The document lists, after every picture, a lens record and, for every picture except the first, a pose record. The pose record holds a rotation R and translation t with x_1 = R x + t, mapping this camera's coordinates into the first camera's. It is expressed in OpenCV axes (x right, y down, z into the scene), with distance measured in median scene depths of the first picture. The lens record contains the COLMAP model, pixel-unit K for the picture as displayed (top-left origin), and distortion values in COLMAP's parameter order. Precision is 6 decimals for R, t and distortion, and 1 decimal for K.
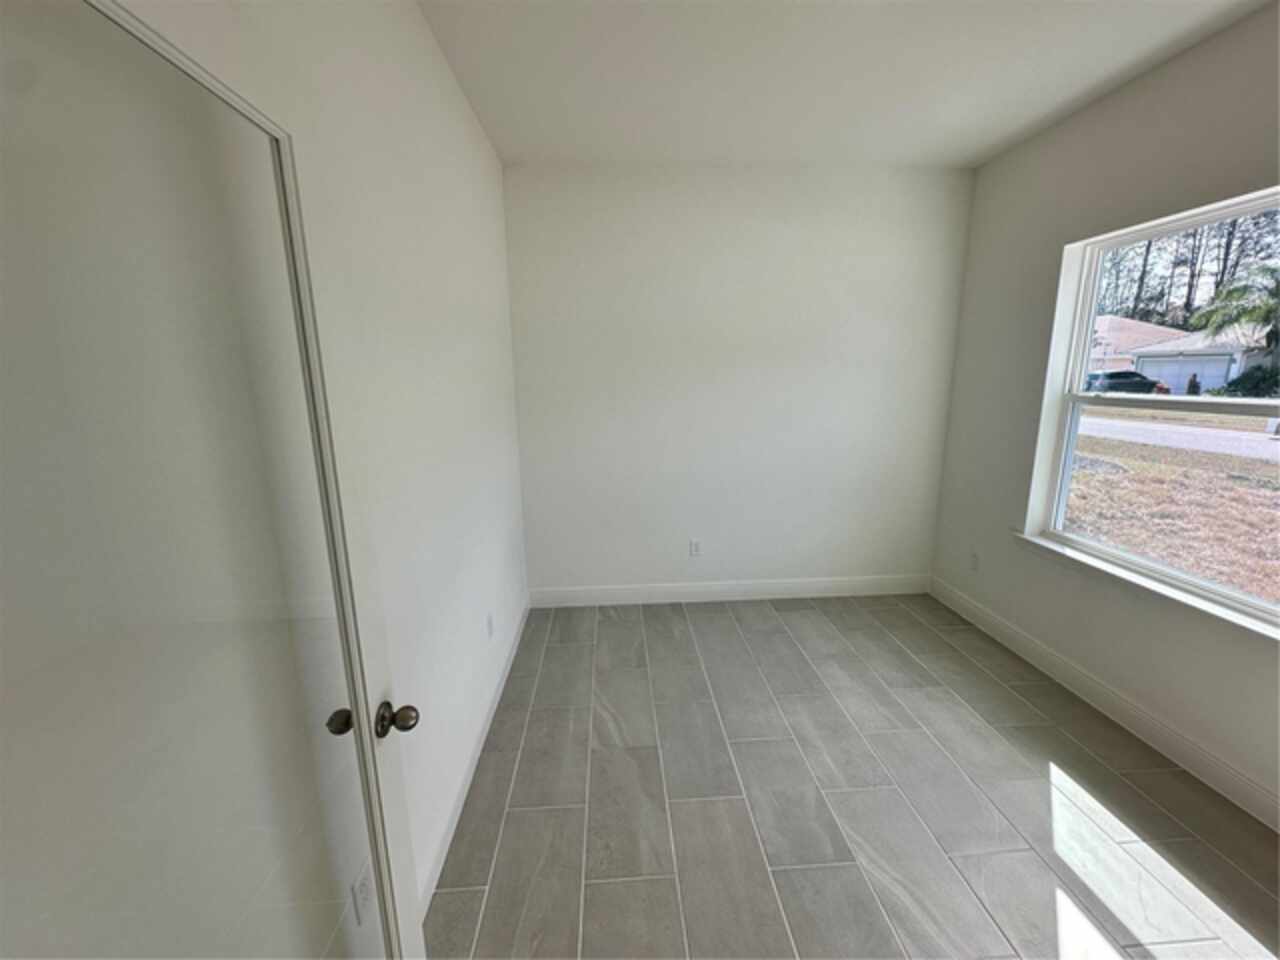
lens RADIAL K [[507.9, 0, 640.0], [0, 507.9, 480.0], [0, 0, 1]] dist [-0.000545, -0.000129]
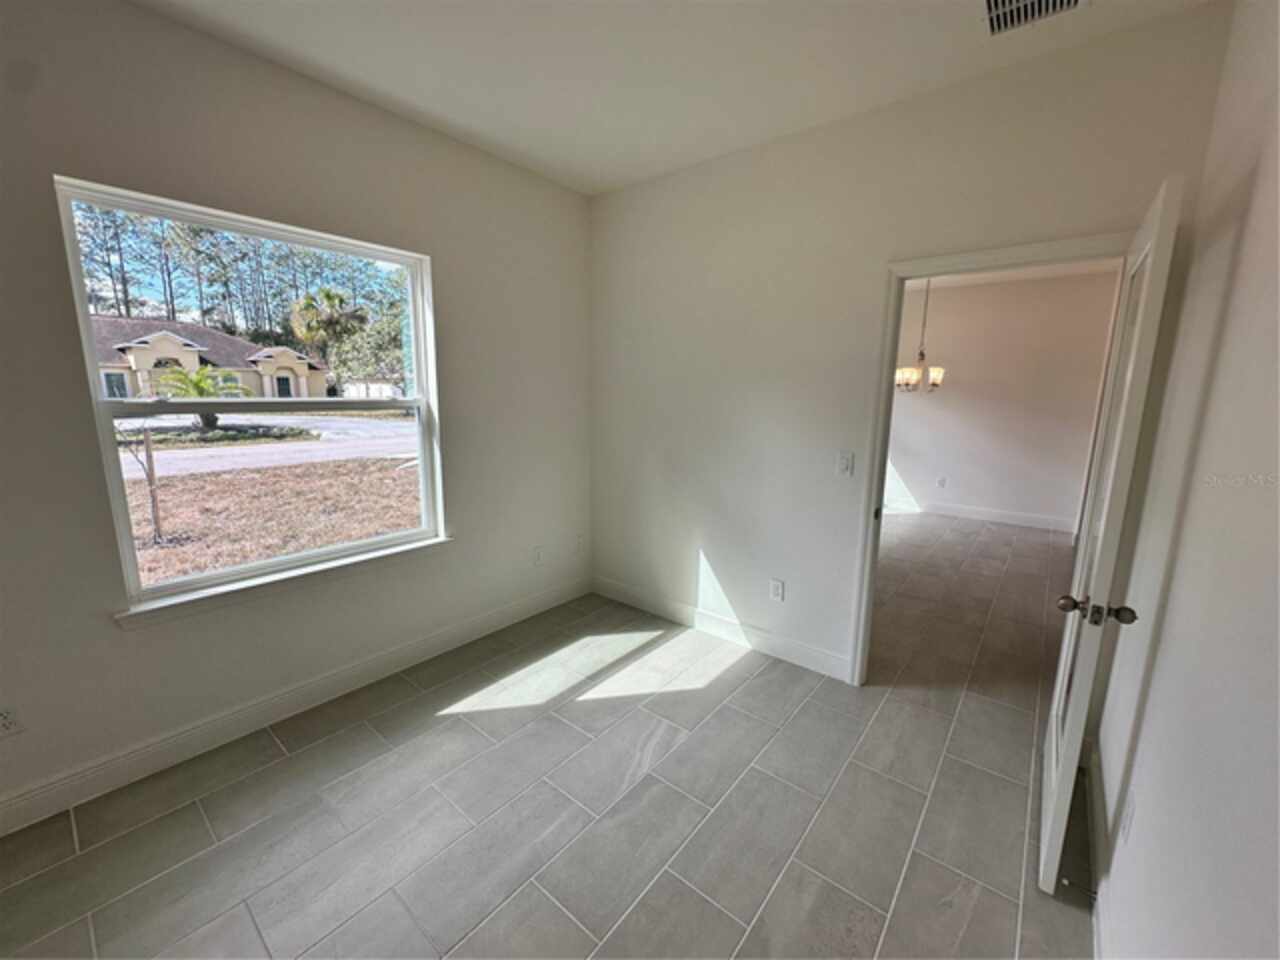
lens RADIAL K [[507.9, 0, 640.0], [0, 507.9, 480.0], [0, 0, 1]] dist [-0.000545, -0.000129]
pose [[-0.736338, -0.114058, 0.666931, -0.267081], [0.133898, 0.941632, 0.308869, -0.269766], [-0.663233, 0.316733, -0.678088, 1.455573]]
